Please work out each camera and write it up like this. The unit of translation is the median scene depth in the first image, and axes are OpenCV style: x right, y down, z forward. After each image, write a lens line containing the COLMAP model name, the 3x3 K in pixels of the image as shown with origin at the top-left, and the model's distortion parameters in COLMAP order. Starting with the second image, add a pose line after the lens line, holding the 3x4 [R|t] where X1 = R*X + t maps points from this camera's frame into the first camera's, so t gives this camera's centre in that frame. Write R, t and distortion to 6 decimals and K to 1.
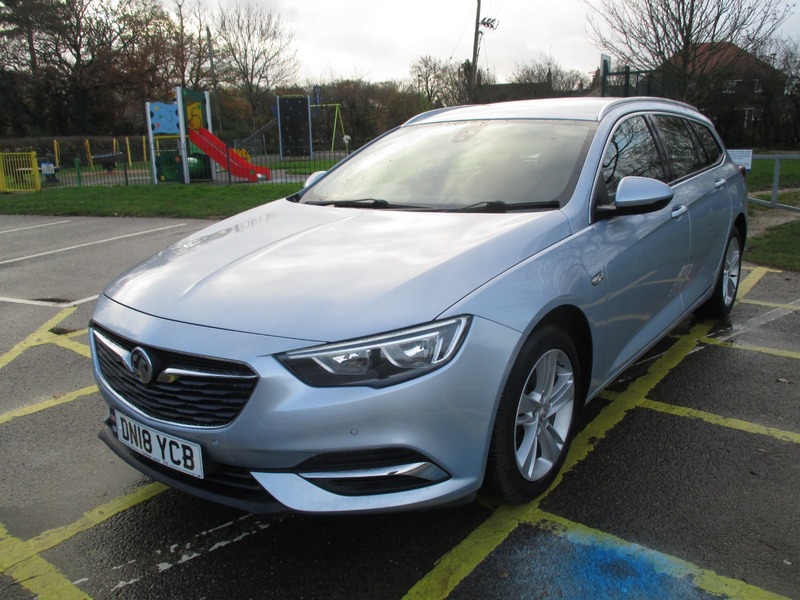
lens RADIAL K [[661.3, 0, 400.6], [0, 661.3, 328.2], [0, 0, 1]] dist [-0.036668, 0.001268]
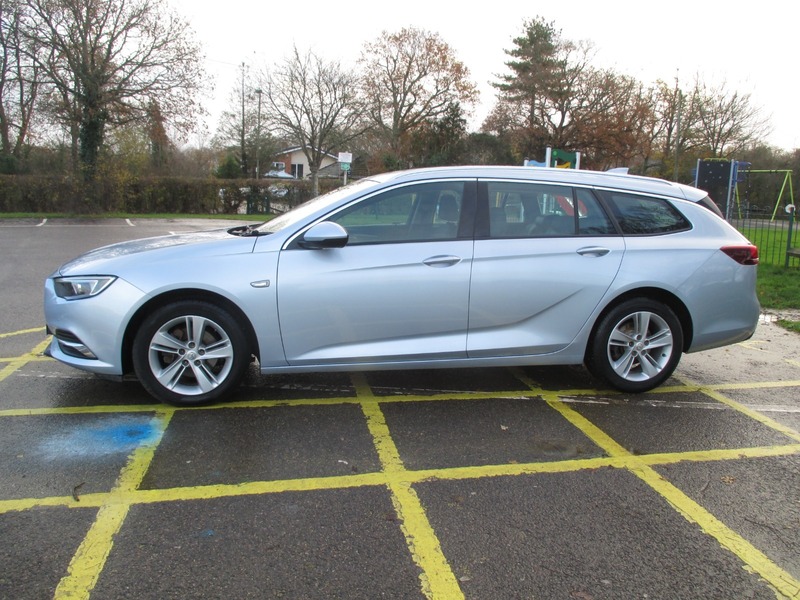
lens RADIAL K [[661.3, 0, 400.6], [0, 661.3, 328.2], [0, 0, 1]] dist [-0.036668, 0.001268]
pose [[0.751804, 0.183983, -0.633199, 0.324038], [-0.235080, 0.971970, 0.003304, -0.012220], [0.616059, 0.146368, 0.773982, 0.009780]]
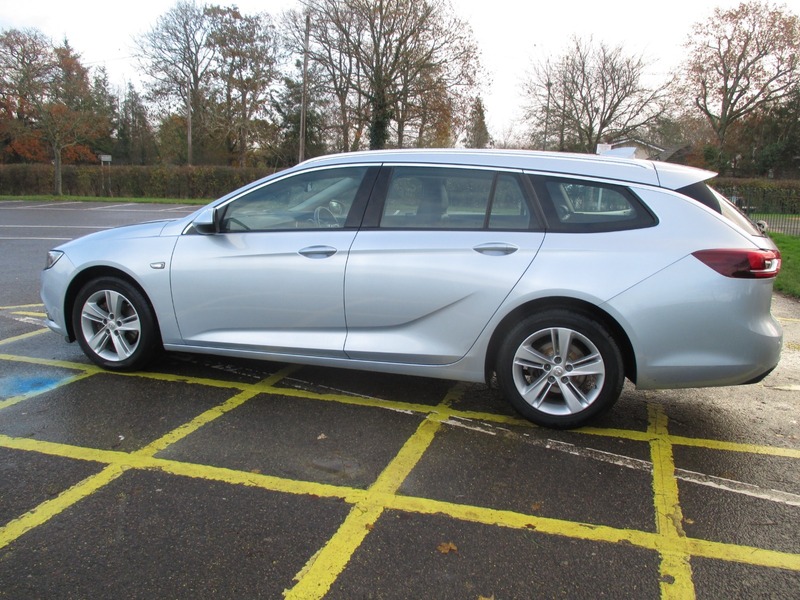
lens RADIAL K [[661.3, 0, 400.6], [0, 661.3, 328.2], [0, 0, 1]] dist [-0.036668, 0.001268]
pose [[0.350035, 0.244722, -0.904205, 0.429206], [-0.297080, 0.944443, 0.140607, -0.071338], [0.888380, 0.219404, 0.403291, 0.195440]]
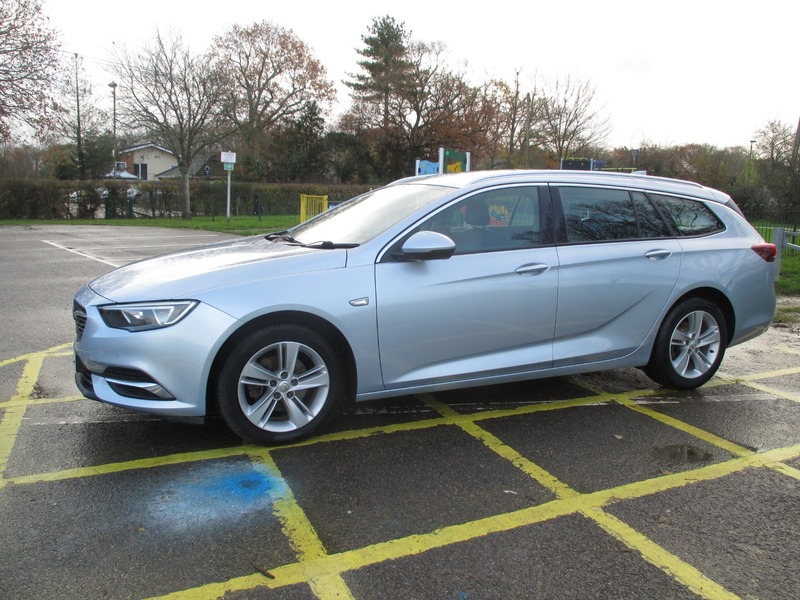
lens RADIAL K [[661.3, 0, 400.6], [0, 661.3, 328.2], [0, 0, 1]] dist [-0.036668, 0.001268]
pose [[0.882548, 0.140453, -0.448757, 0.212089], [-0.177525, 0.983245, -0.041393, 0.004139], [0.435424, 0.116197, 0.892695, -0.035935]]
